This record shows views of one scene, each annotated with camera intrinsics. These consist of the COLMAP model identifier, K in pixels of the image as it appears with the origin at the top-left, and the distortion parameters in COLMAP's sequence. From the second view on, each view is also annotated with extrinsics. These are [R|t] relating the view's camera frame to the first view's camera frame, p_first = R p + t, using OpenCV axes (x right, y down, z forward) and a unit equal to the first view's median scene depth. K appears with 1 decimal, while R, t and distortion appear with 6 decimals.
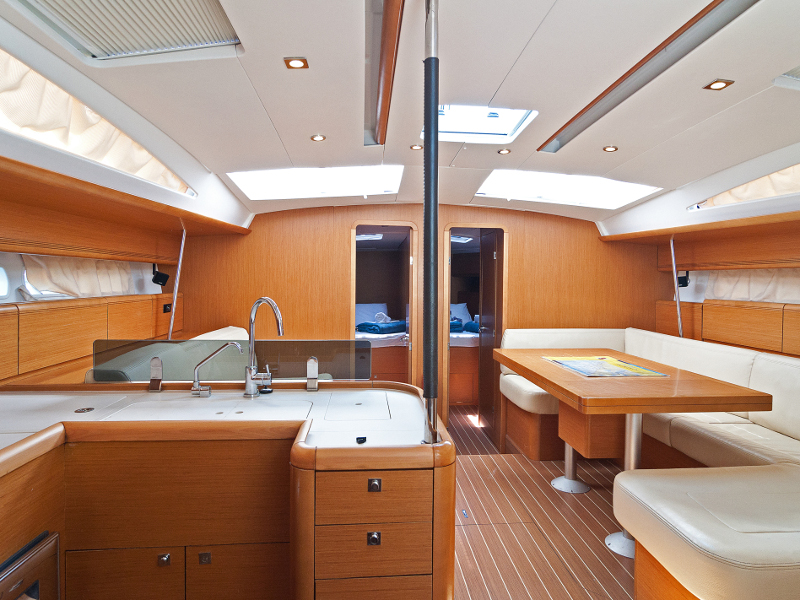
lens RADIAL K [[454.4, 0, 446.2], [0, 454.4, 299.0], [0, 0, 1]] dist [-0.002175, 0.001538]
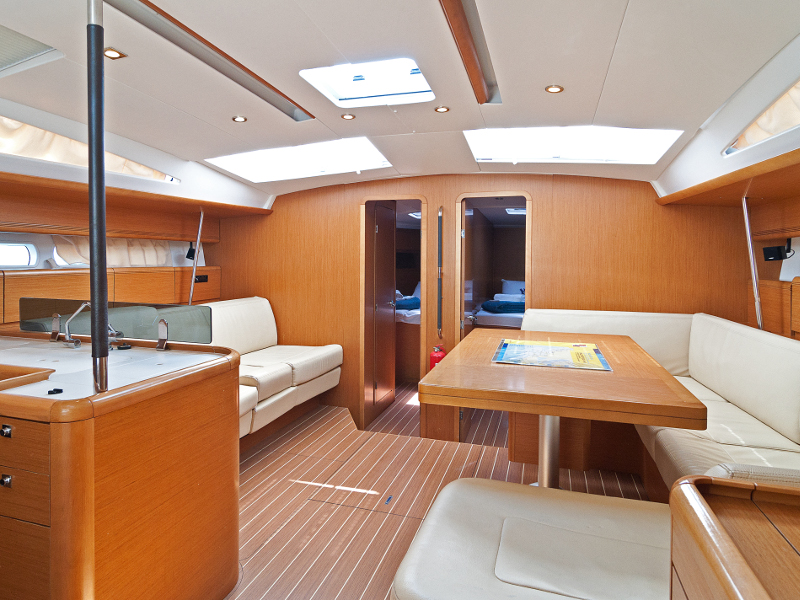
lens RADIAL K [[454.4, 0, 354.7], [0, 454.4, 273.0], [0, 0, 1]] dist [-0.002175, 0.001538]
pose [[0.923419, 0.007285, -0.383724, 0.230941], [-0.010183, 0.999933, -0.005519, 0.006916], [0.383658, 0.009004, 0.923431, 0.071403]]
